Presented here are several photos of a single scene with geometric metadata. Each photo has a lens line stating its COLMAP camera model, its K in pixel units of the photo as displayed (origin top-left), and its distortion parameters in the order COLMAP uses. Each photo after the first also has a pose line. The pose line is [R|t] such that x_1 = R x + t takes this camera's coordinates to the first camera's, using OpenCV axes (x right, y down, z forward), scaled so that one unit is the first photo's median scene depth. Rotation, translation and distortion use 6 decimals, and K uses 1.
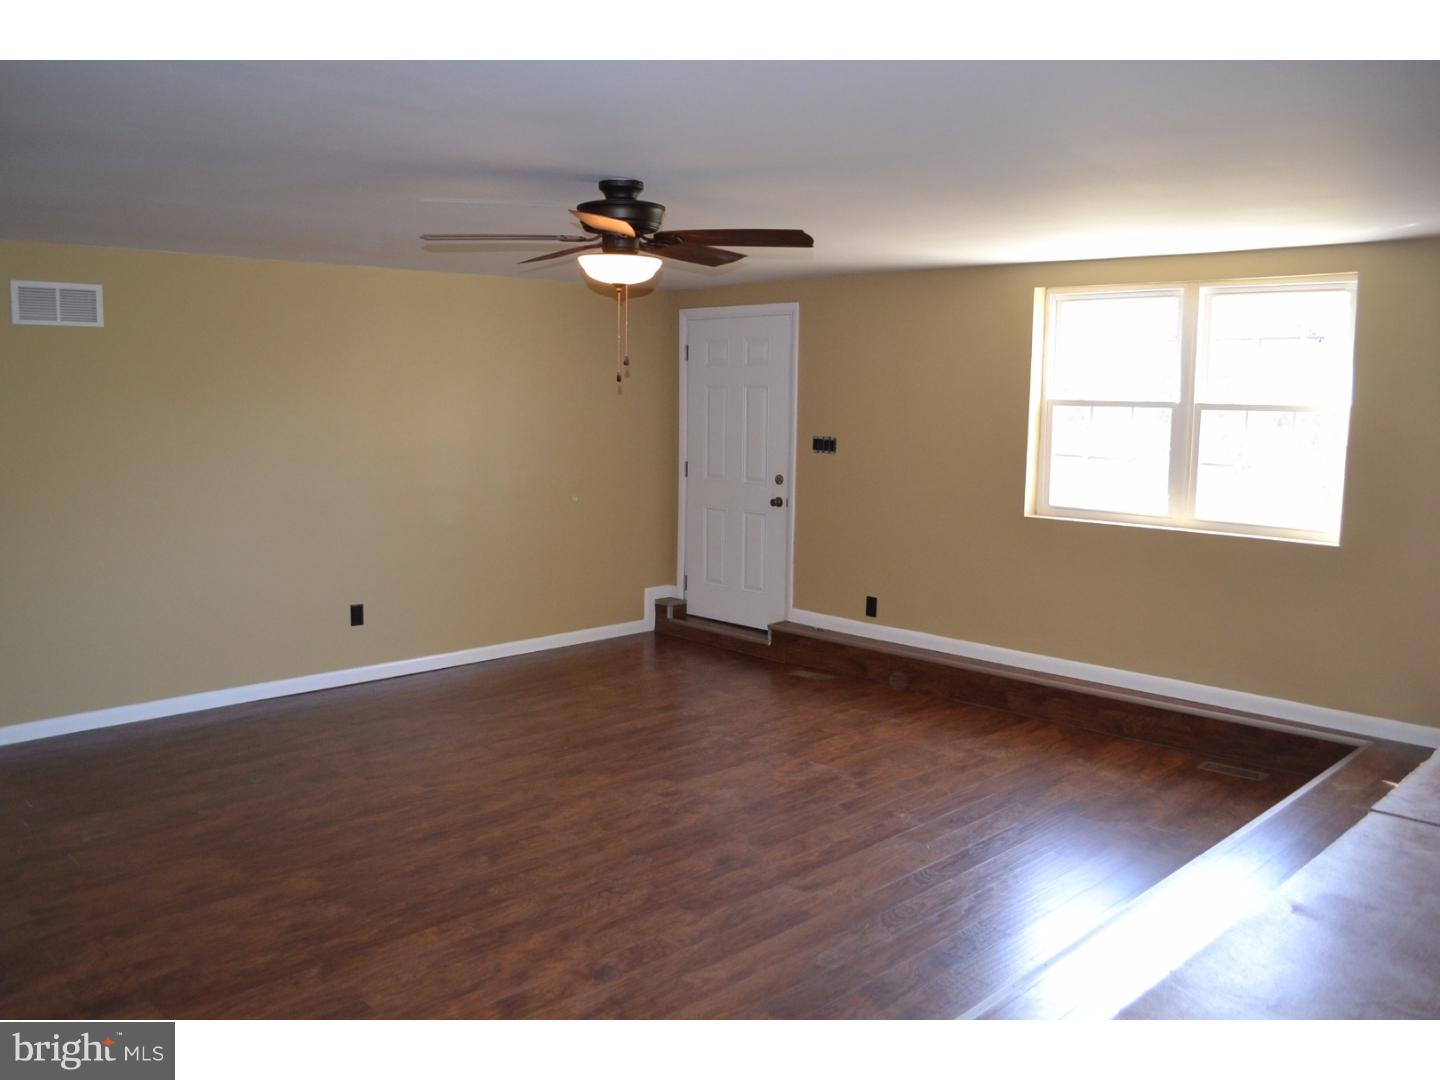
lens RADIAL K [[1150.5, 0, 720.0], [0, 1150.5, 540.0], [0, 0, 1]] dist [-0.086939, -0.001138]
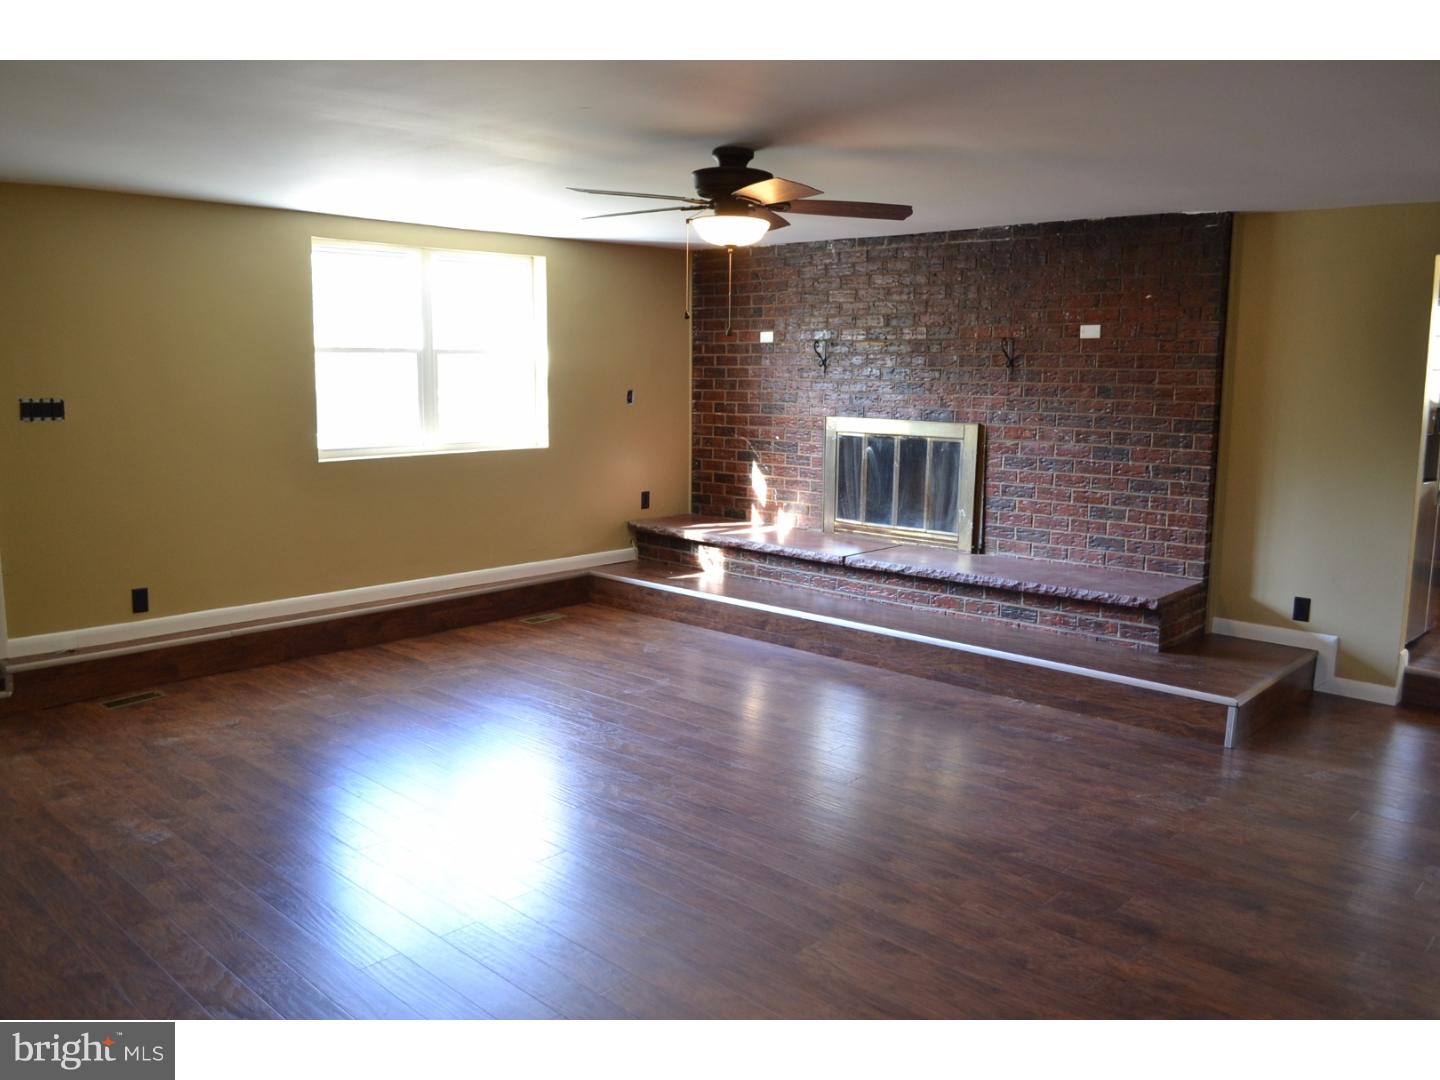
lens RADIAL K [[1150.5, 0, 720.0], [0, 1150.5, 540.0], [0, 0, 1]] dist [-0.086939, -0.001138]
pose [[-0.048200, -0.167116, 0.984758, -0.828335], [0.107002, 0.979367, 0.171438, -0.095597], [-0.993090, 0.113635, -0.029324, 0.743814]]
